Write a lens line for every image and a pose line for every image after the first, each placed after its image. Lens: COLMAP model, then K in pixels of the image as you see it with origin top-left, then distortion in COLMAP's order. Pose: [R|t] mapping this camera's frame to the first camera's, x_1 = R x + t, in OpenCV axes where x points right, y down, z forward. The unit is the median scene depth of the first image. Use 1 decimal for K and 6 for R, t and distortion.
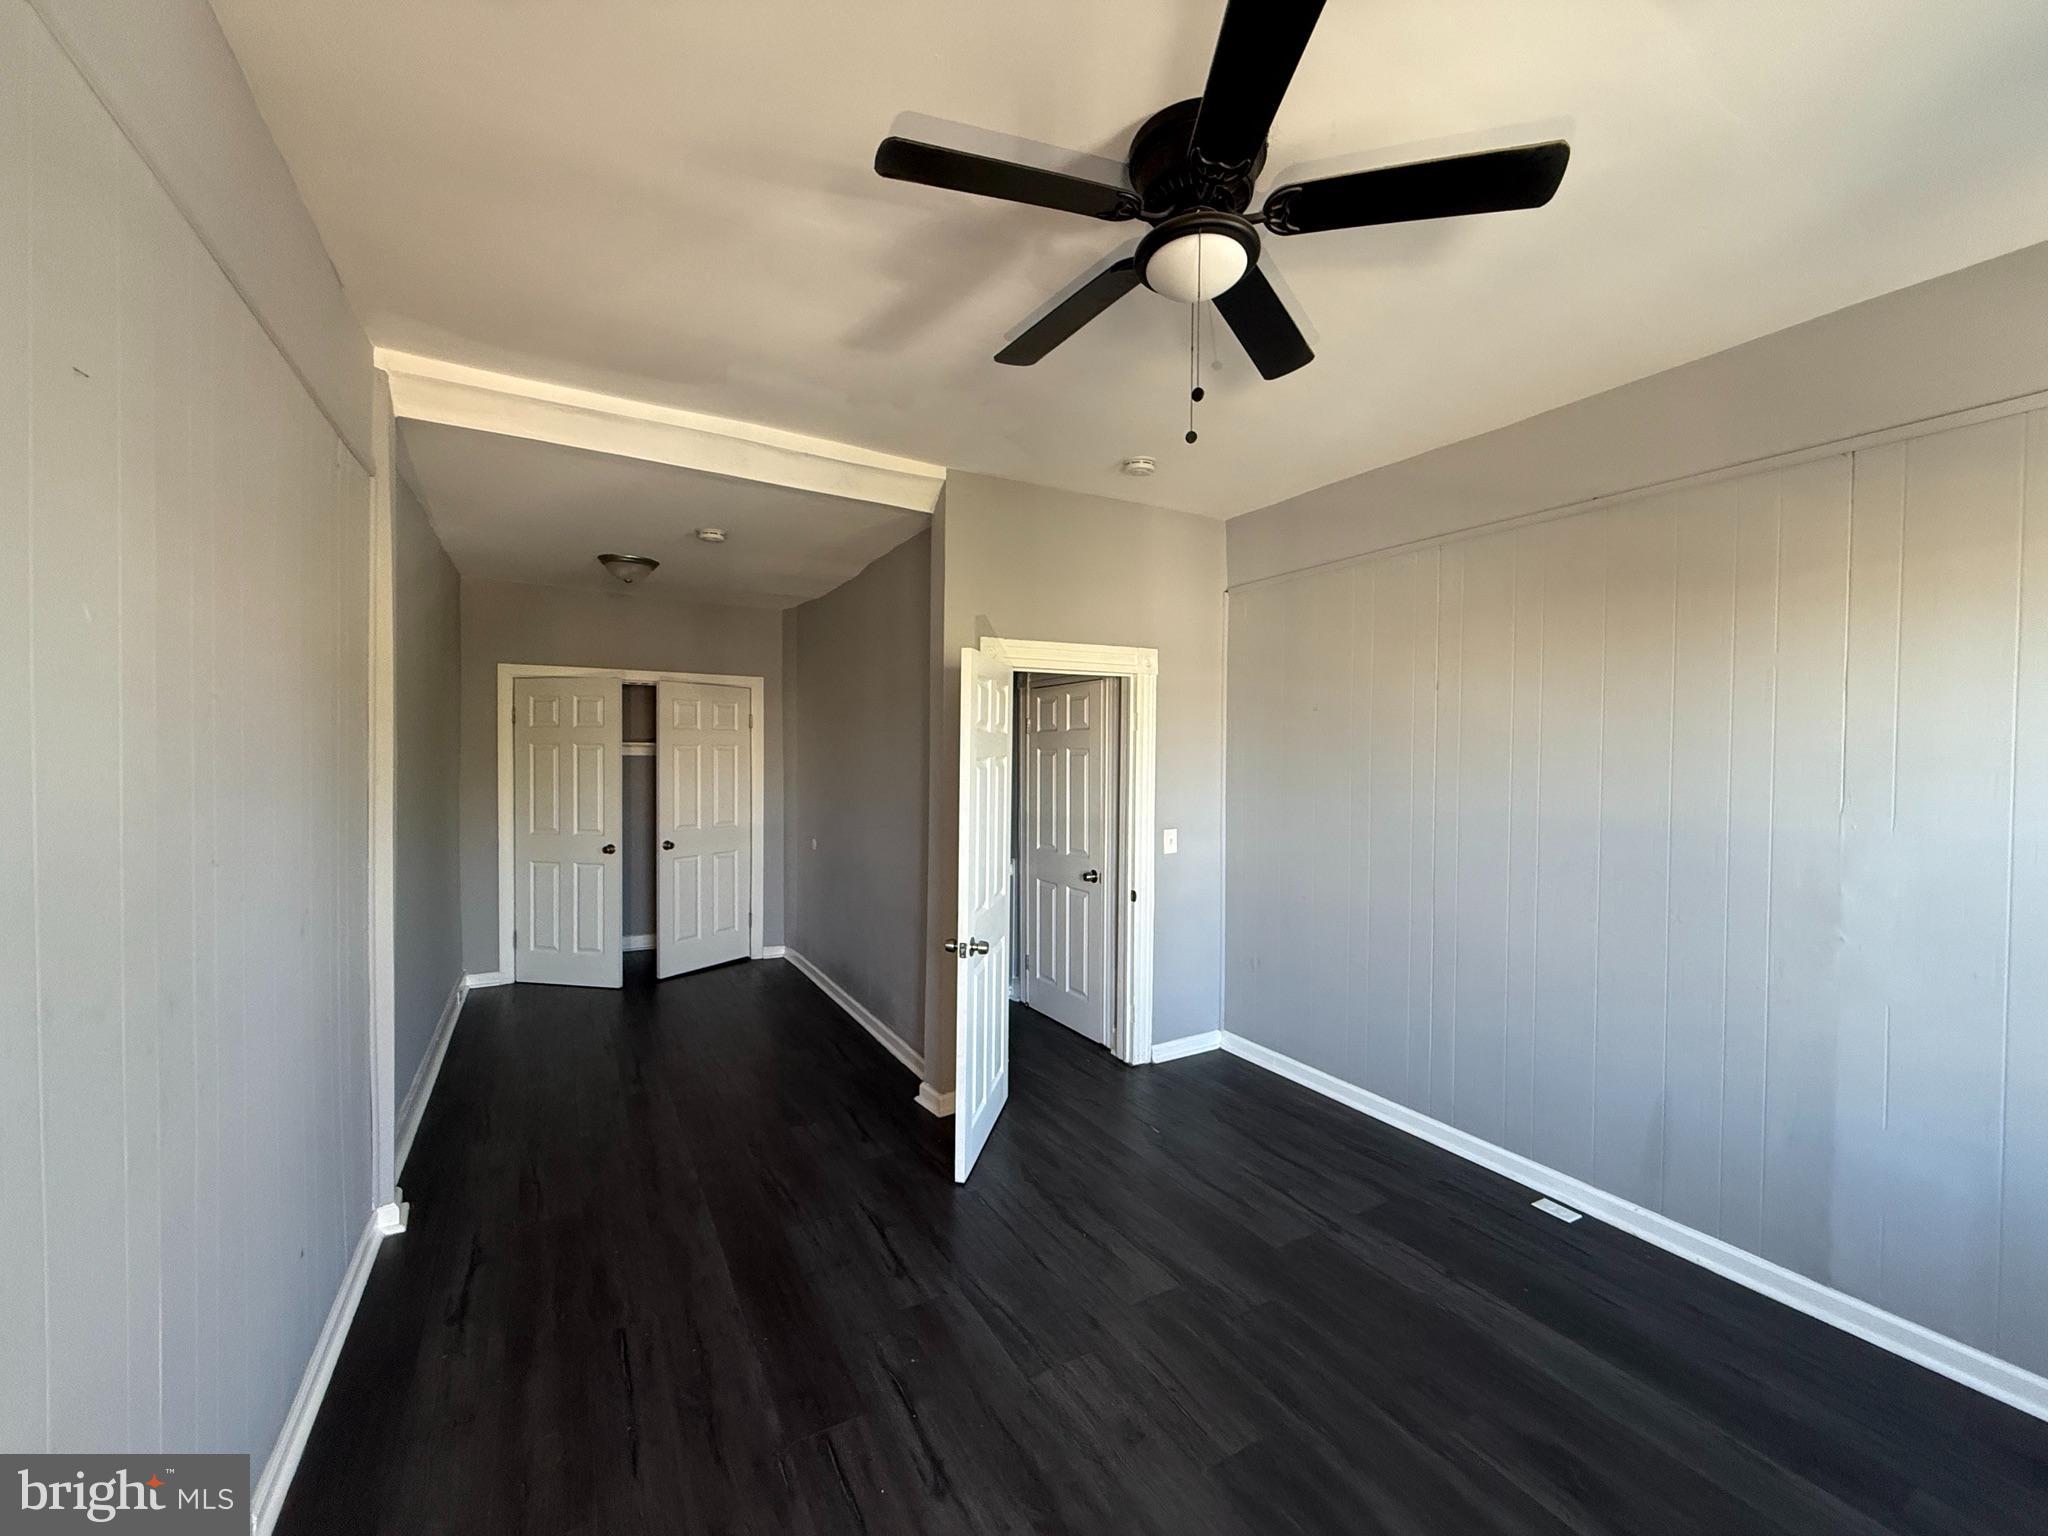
lens RADIAL K [[832.8, 0, 1013.8], [0, 832.8, 759.4], [0, 0, 1]] dist [0.000555, 0.000118]
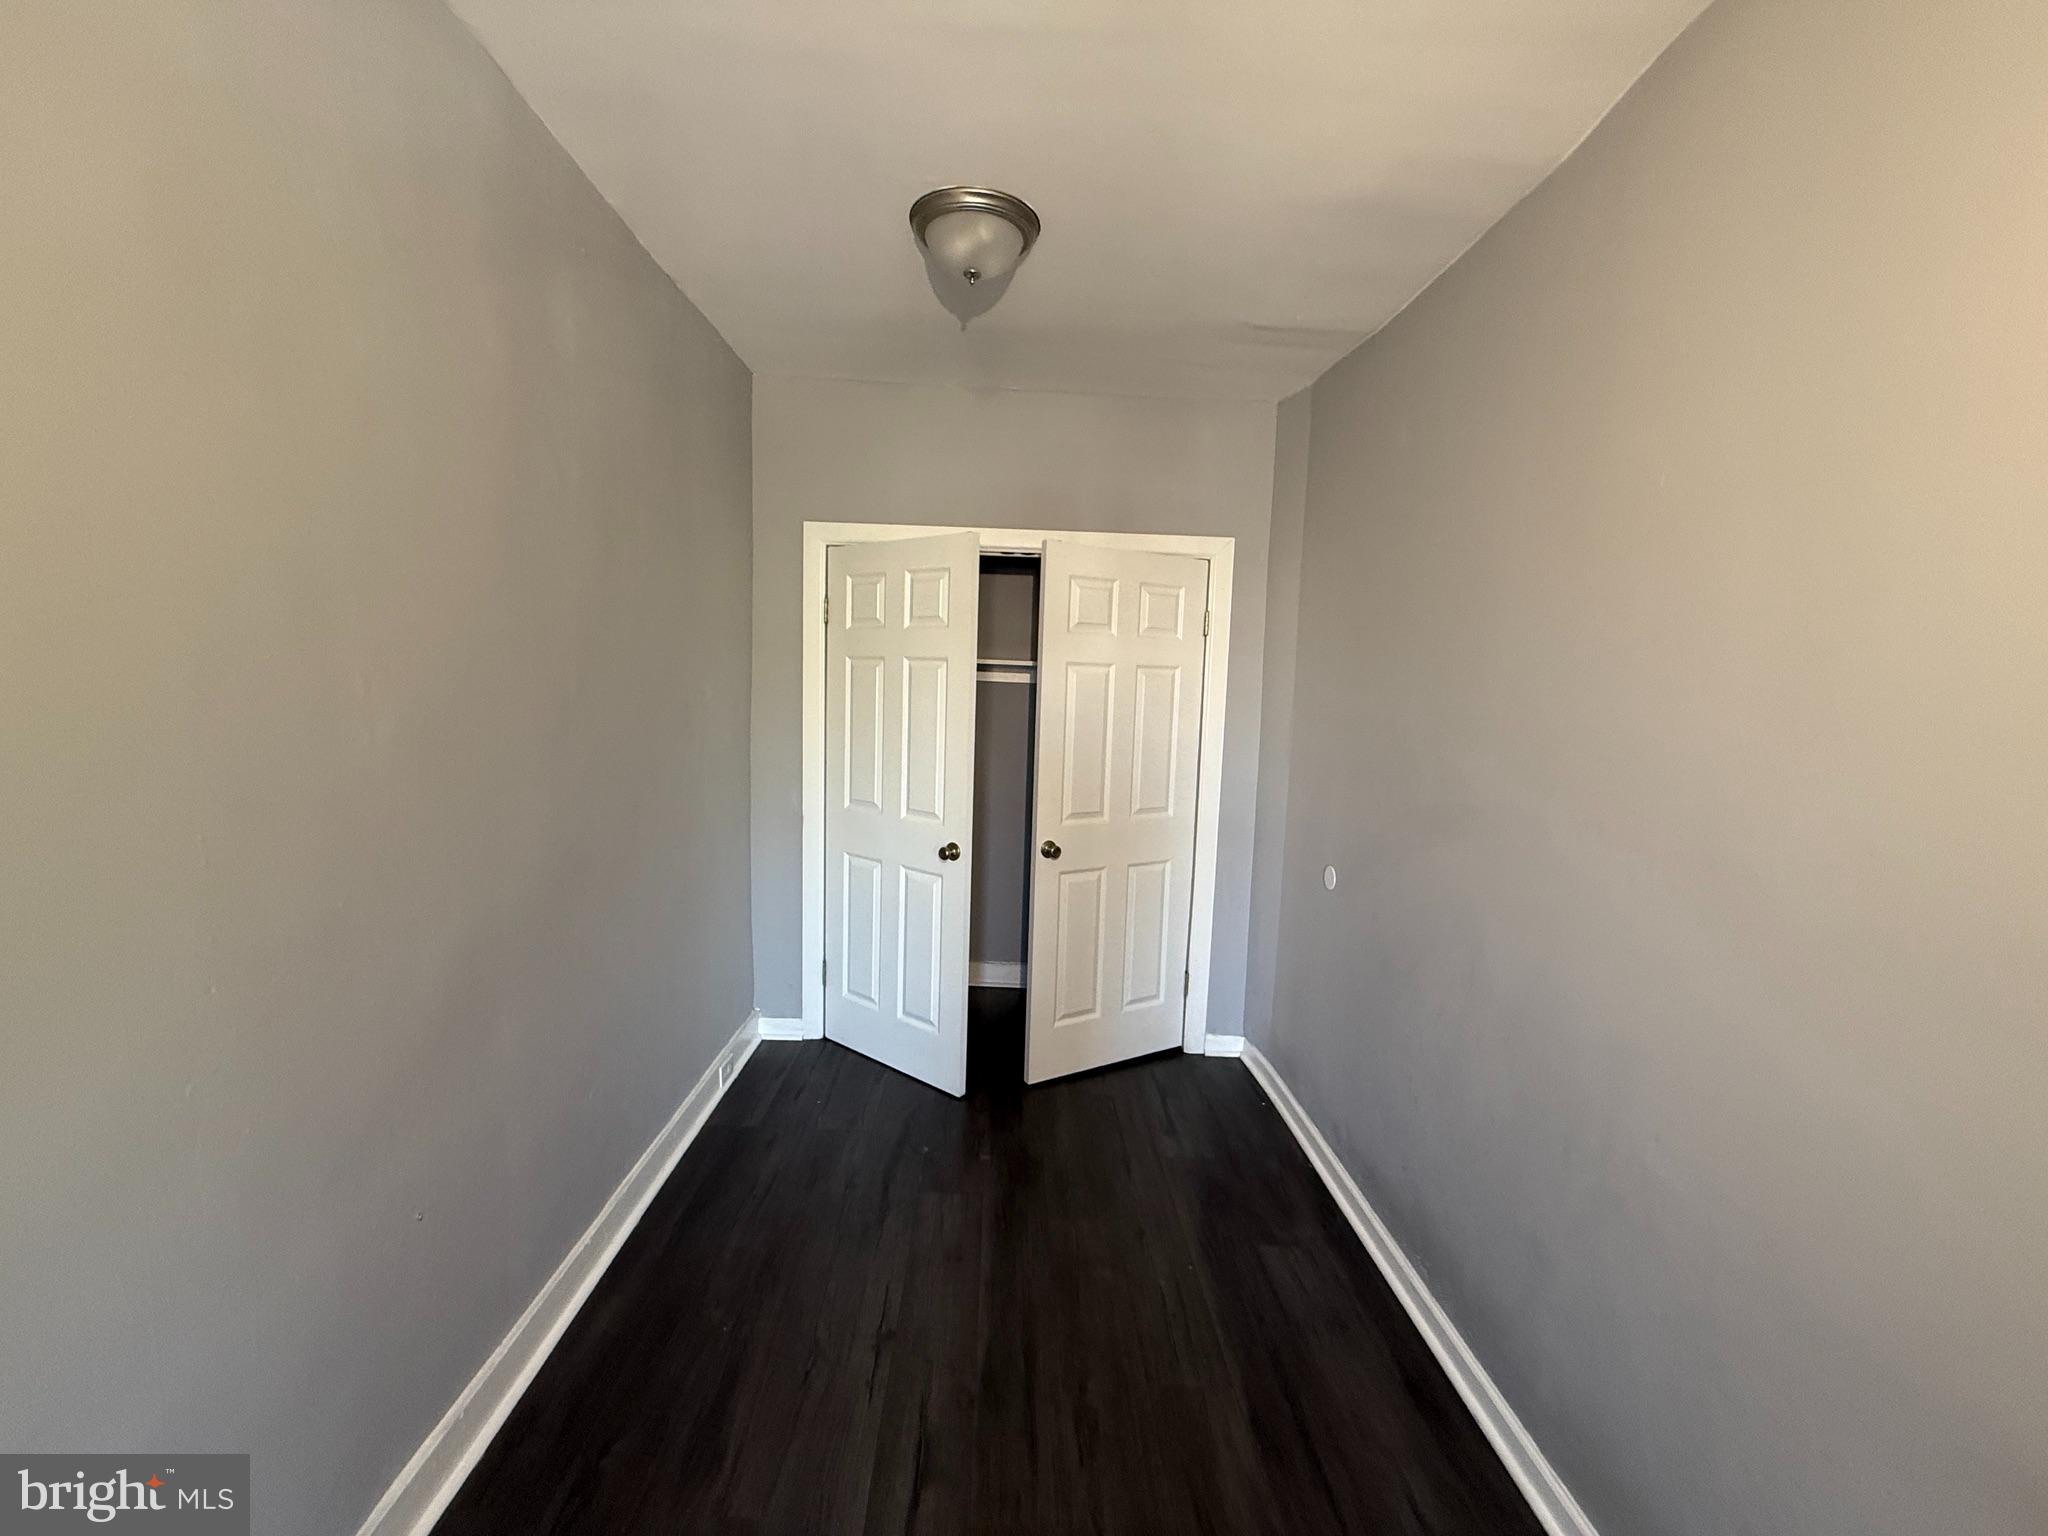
lens RADIAL K [[832.8, 0, 1019.9], [0, 832.8, 760.3], [0, 0, 1]] dist [0.000555, 0.000118]
pose [[0.890621, 0.066986, -0.449786, -0.196438], [-0.032783, 0.995975, 0.083415, 0.001208], [0.453564, -0.059546, 0.889232, 0.520730]]
